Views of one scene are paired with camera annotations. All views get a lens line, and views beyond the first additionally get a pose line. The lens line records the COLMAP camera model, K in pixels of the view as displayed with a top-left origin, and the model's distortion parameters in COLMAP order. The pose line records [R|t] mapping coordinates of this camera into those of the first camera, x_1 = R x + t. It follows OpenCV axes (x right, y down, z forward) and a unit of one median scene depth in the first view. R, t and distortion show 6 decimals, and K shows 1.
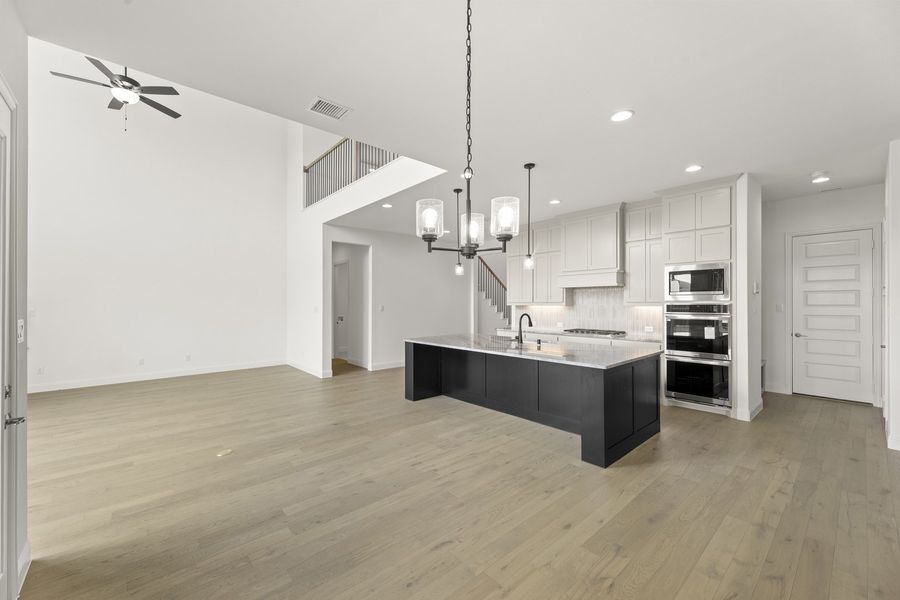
lens RADIAL K [[361.7, 0, 454.2], [0, 361.7, 306.4], [0, 0, 1]] dist [-0.004306, -0.000172]
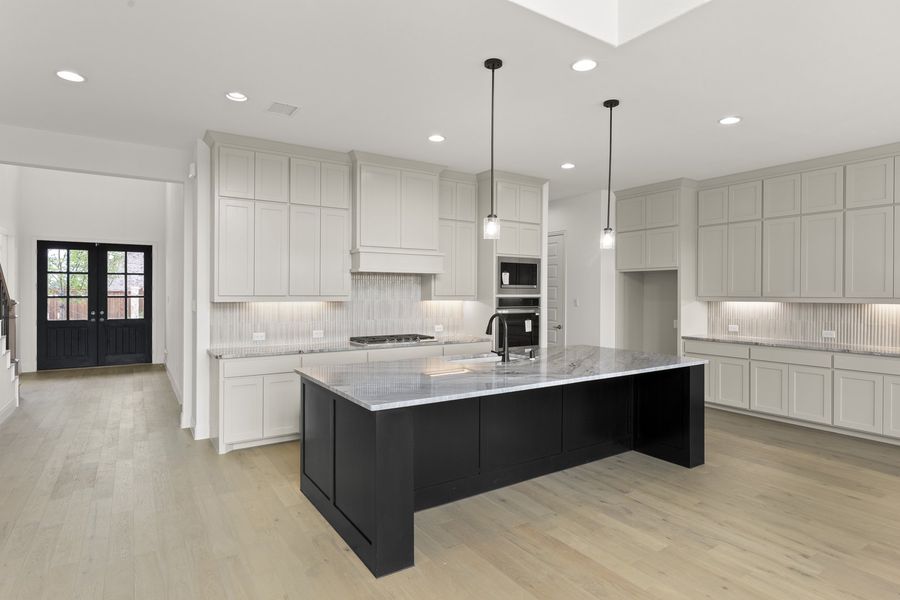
lens RADIAL K [[482.6, 0, 448.0], [0, 482.6, 300.8], [0, 0, 1]] dist [0.007340, 0.000557]
pose [[0.139831, -0.006577, 0.990153, -0.658939], [0.011526, 0.999921, 0.005015, -0.006586], [-0.990108, 0.010711, 0.139896, 1.001578]]
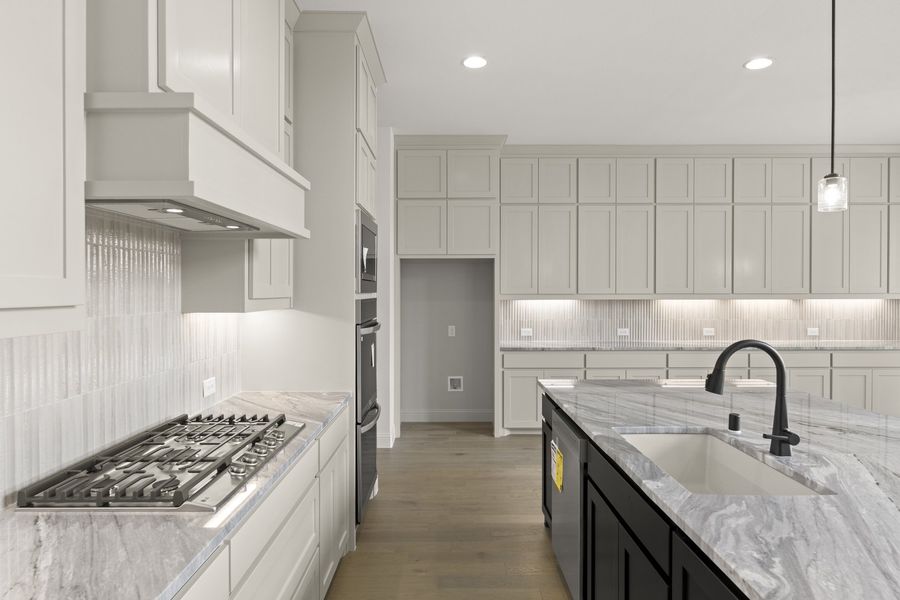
lens RADIAL K [[555.0, 0, 444.8], [0, 555.0, 300.5], [0, 0, 1]] dist [-0.017128, -0.001162]
pose [[-0.777876, 0.002476, 0.628413, 0.094385], [0.020816, 0.999545, 0.021829, -0.019475], [-0.628073, 0.030062, -0.777574, 1.498164]]
